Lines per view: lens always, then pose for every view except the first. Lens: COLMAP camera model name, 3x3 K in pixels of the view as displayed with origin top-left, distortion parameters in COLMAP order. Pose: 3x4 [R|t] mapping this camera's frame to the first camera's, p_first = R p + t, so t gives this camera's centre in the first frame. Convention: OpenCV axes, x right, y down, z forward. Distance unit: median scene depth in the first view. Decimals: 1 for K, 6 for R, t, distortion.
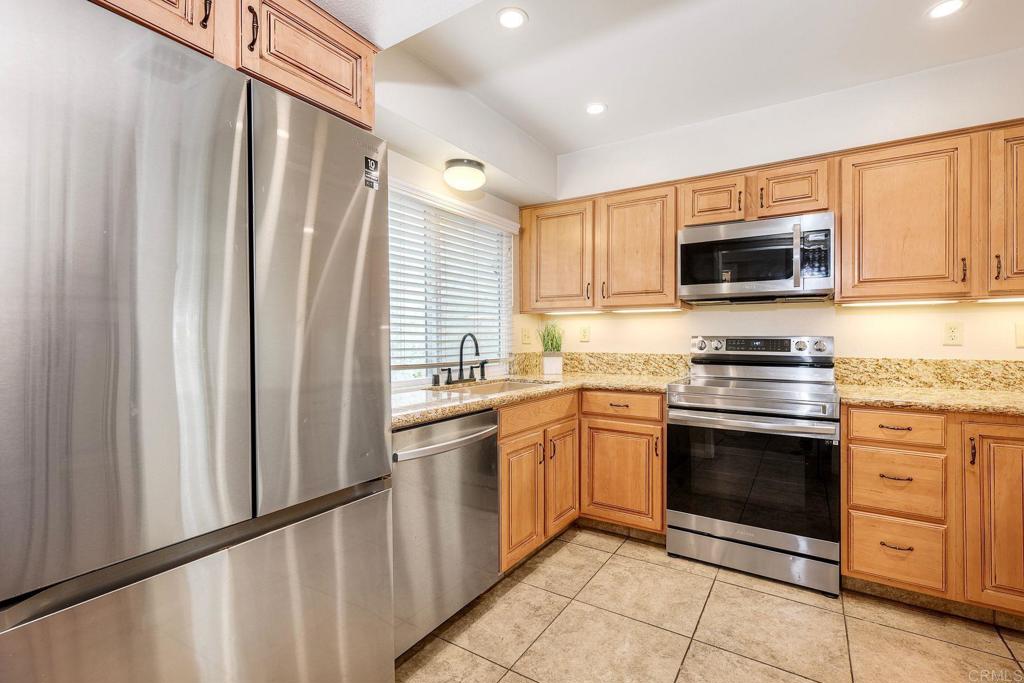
lens RADIAL K [[452.7, 0, 527.4], [0, 452.7, 336.2], [0, 0, 1]] dist [0.004825, -0.000126]
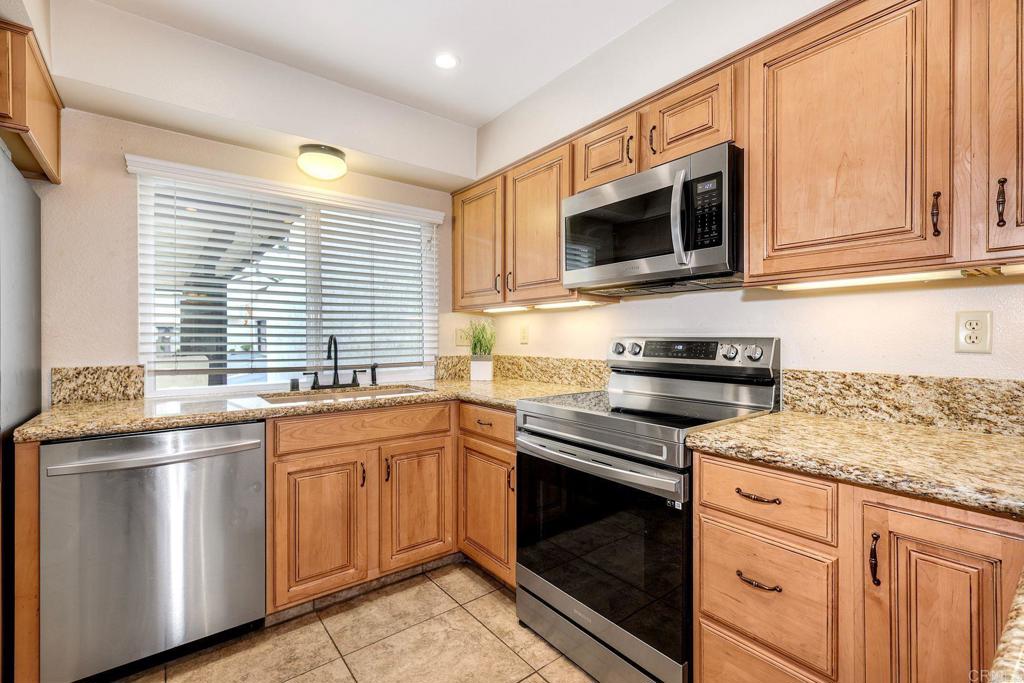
lens RADIAL K [[452.7, 0, 513.1], [0, 452.7, 338.1], [0, 0, 1]] dist [0.004825, -0.000126]
pose [[0.943182, -0.002094, -0.332269, 0.534486], [0.003771, 0.999983, 0.004404, -0.002671], [0.332254, -0.005407, 0.943174, 0.260106]]
